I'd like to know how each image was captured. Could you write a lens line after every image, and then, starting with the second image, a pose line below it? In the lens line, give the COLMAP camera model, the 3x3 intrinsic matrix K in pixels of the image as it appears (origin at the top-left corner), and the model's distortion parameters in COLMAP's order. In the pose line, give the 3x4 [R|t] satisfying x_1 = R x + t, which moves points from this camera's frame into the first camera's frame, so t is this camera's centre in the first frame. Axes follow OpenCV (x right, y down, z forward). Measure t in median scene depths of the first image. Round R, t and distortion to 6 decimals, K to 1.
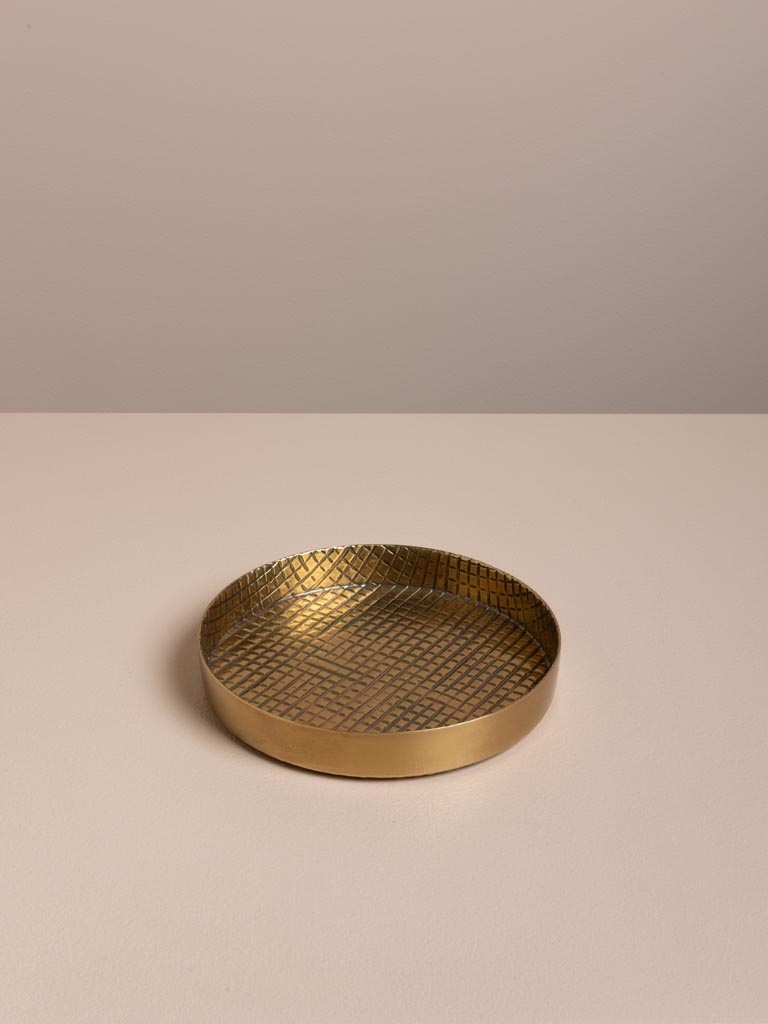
lens RADIAL K [[1449.1, 0, 383.3], [0, 1449.1, 510.4], [0, 0, 1]] dist [0.012199, 0.000000]
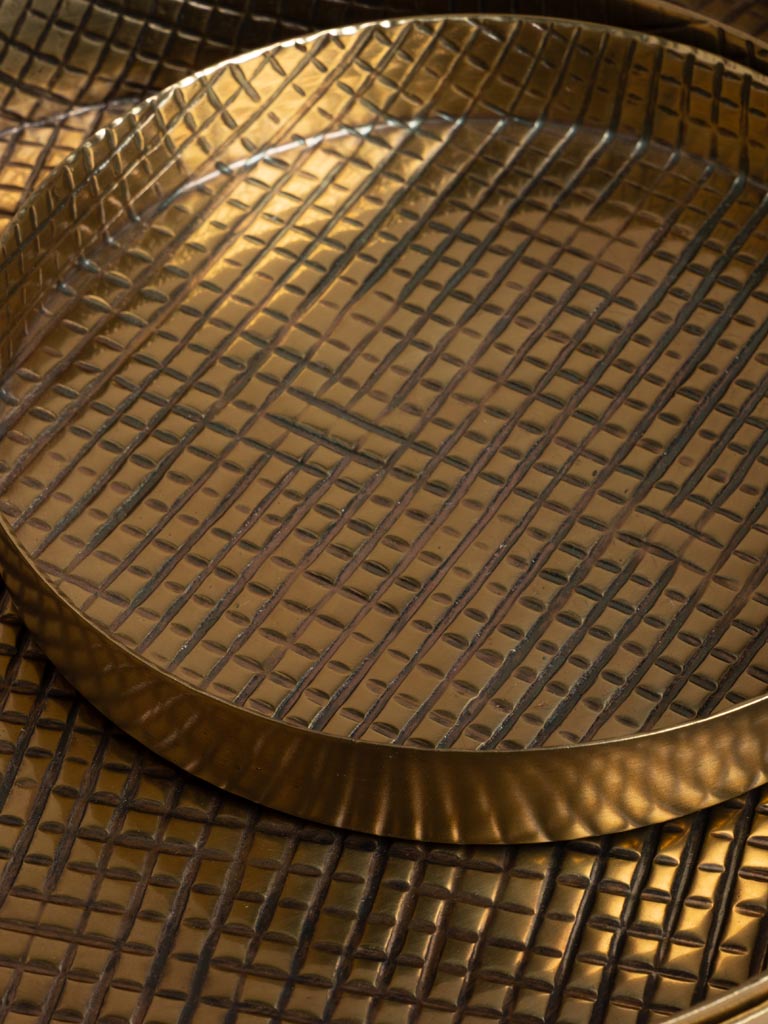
lens RADIAL K [[3038.6, 0, 384.6], [0, 3038.6, 511.7], [0, 0, 1]] dist [-0.076359, 0.000000]
pose [[0.999660, -0.024143, 0.009870, -0.032729], [0.019125, 0.935790, 0.352040, -0.129195], [-0.017736, -0.351731, 0.935933, 0.293360]]
